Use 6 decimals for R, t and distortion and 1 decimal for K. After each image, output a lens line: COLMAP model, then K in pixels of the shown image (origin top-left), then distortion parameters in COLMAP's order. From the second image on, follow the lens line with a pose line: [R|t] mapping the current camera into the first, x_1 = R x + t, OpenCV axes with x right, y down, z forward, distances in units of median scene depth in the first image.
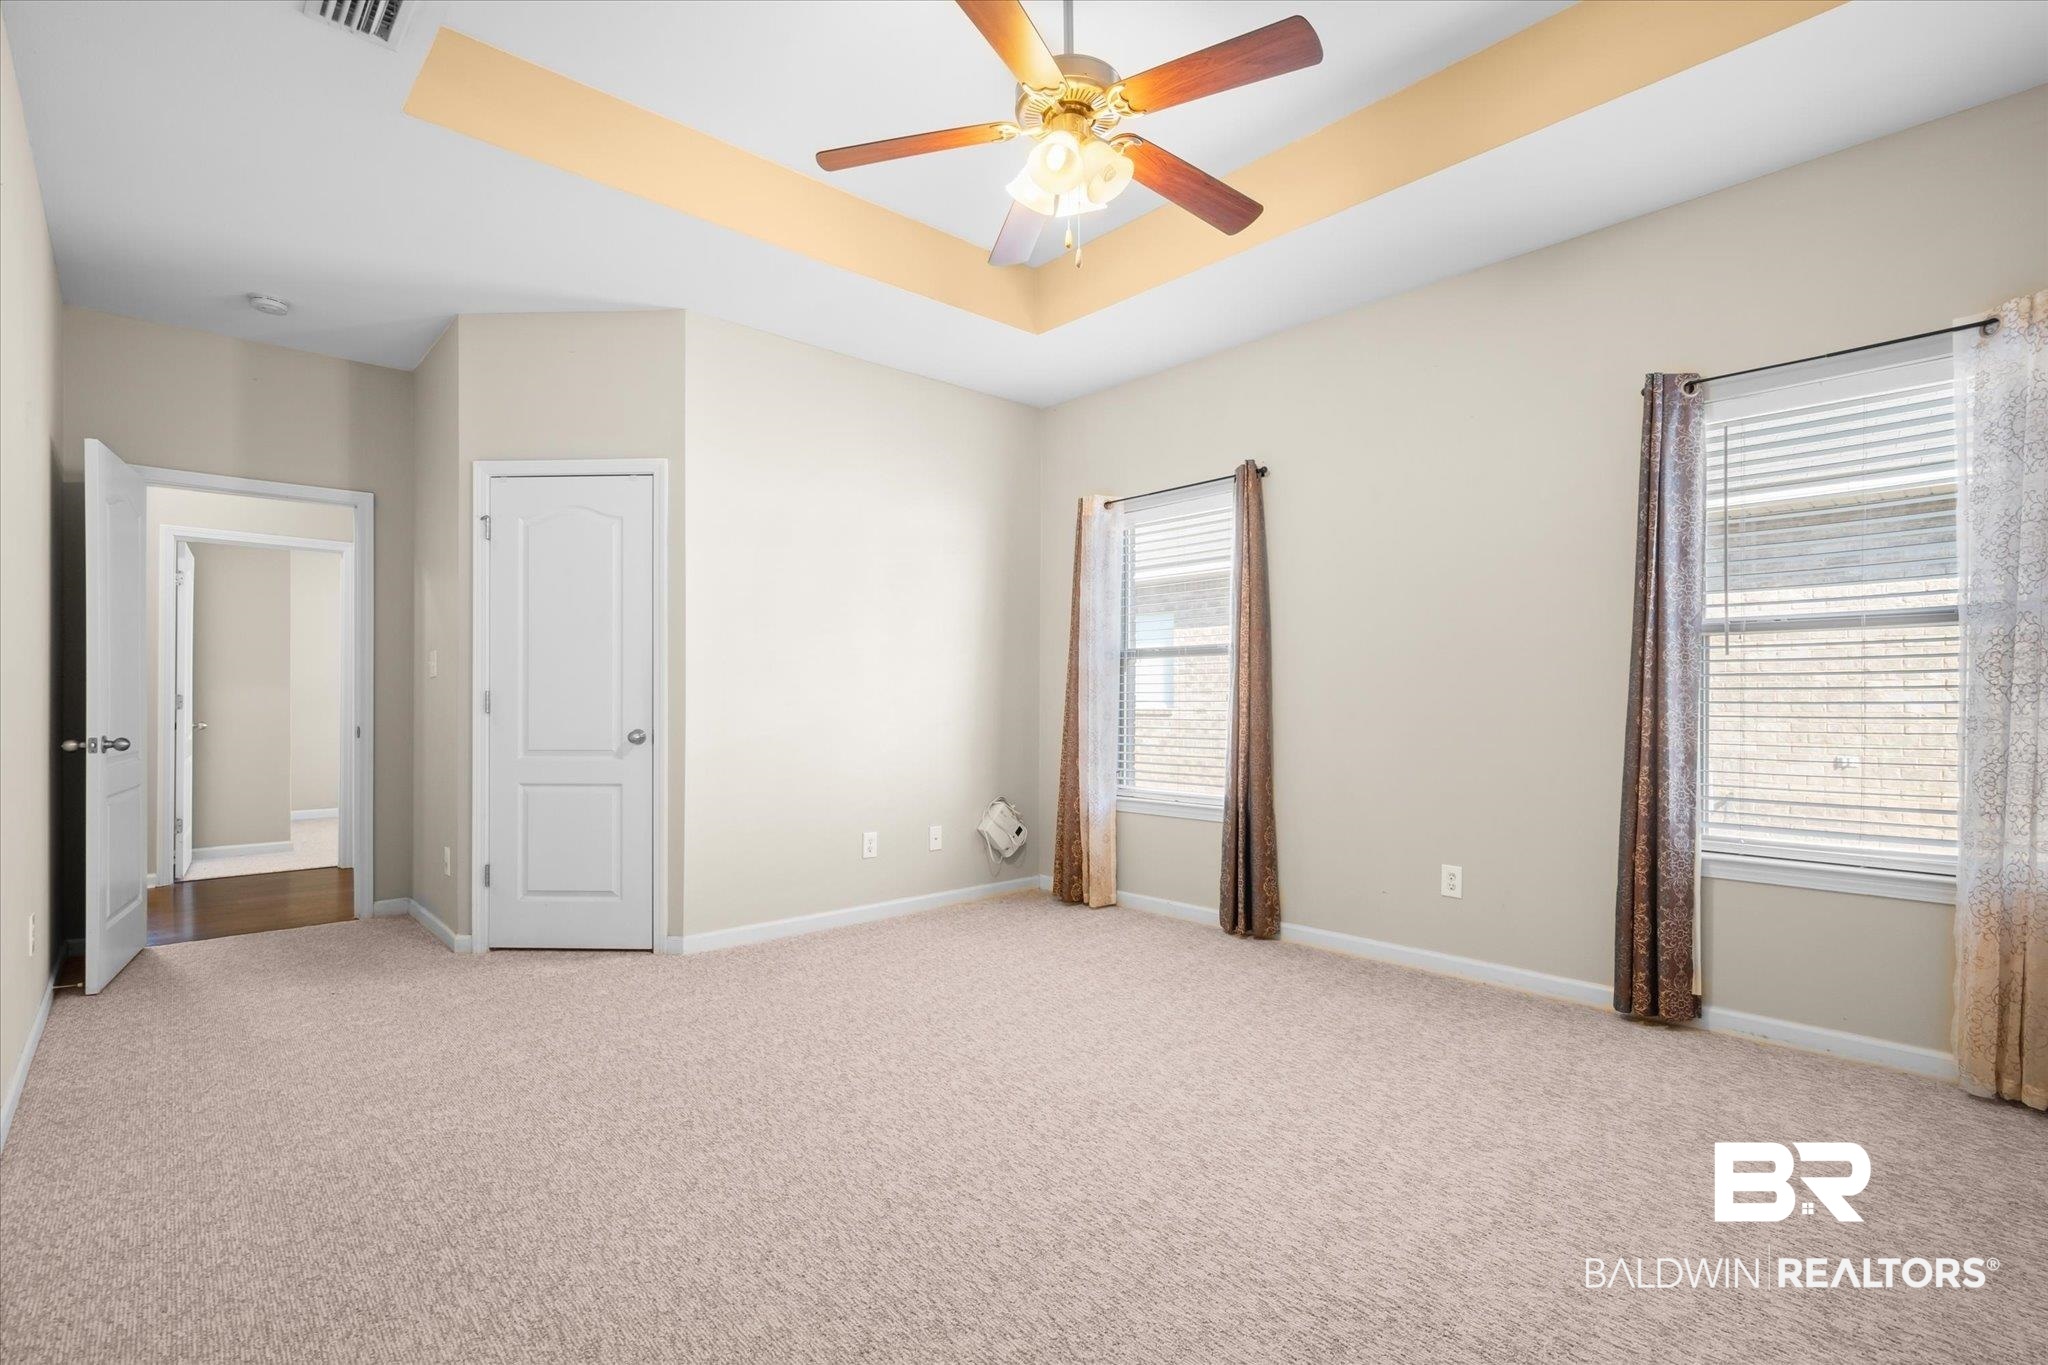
lens RADIAL K [[938.7, 0, 1003.3], [0, 938.7, 673.0], [0, 0, 1]] dist [-0.002608, 0.000377]
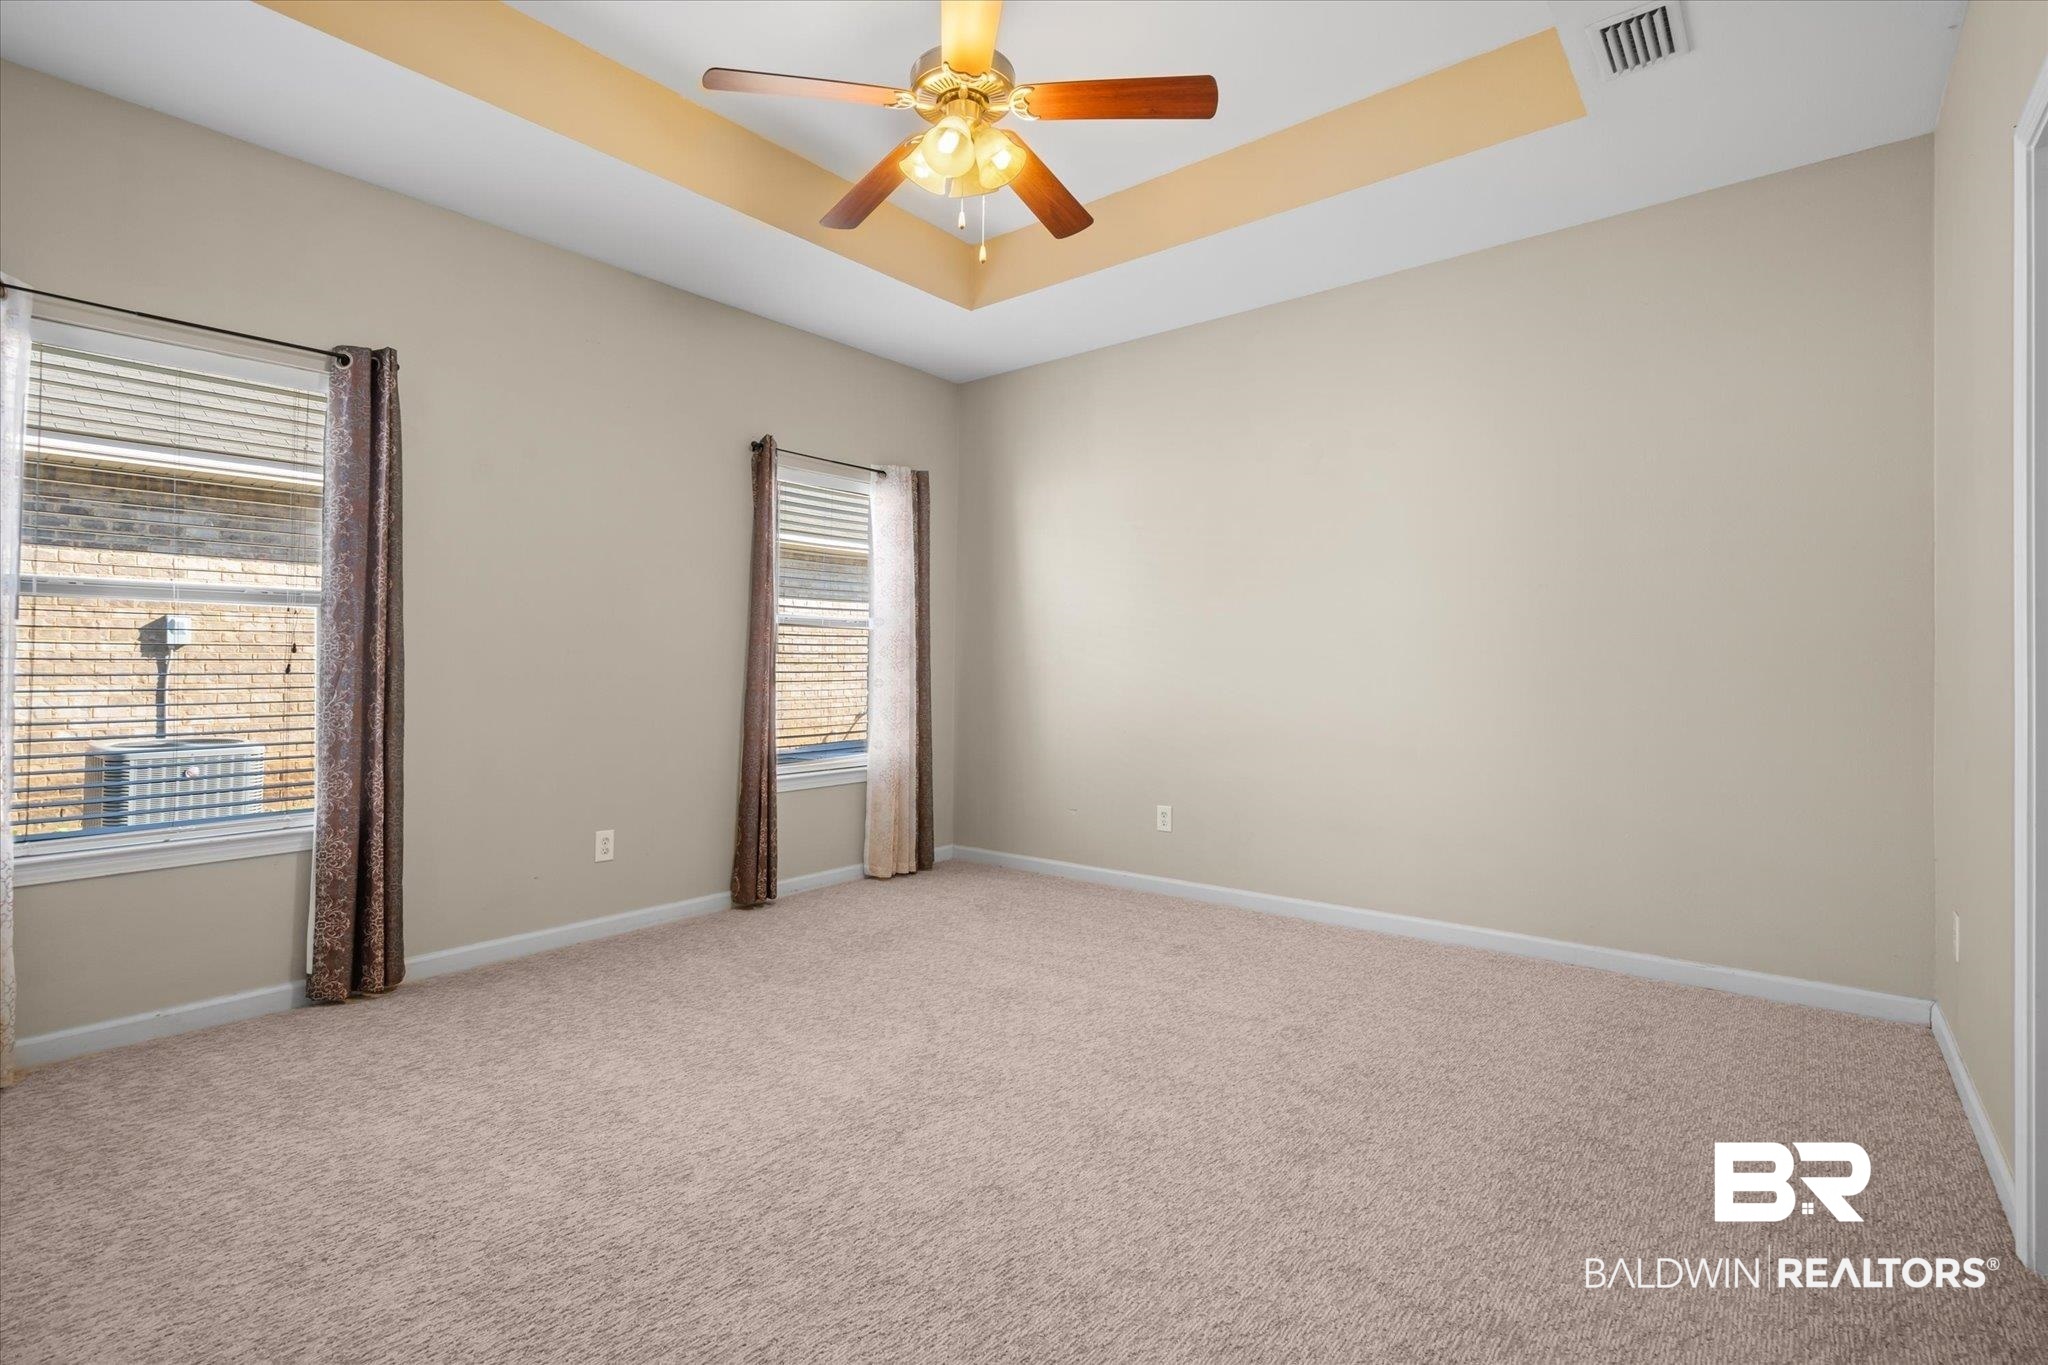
lens RADIAL K [[948.0, 0, 1009.3], [0, 948.0, 653.8], [0, 0, 1]] dist [-0.000159, 0.000502]
pose [[-0.142250, 0.018516, 0.989658, -0.657679], [-0.028954, 0.999319, -0.022858, 0.022707], [-0.989407, -0.031906, -0.141617, 0.753339]]
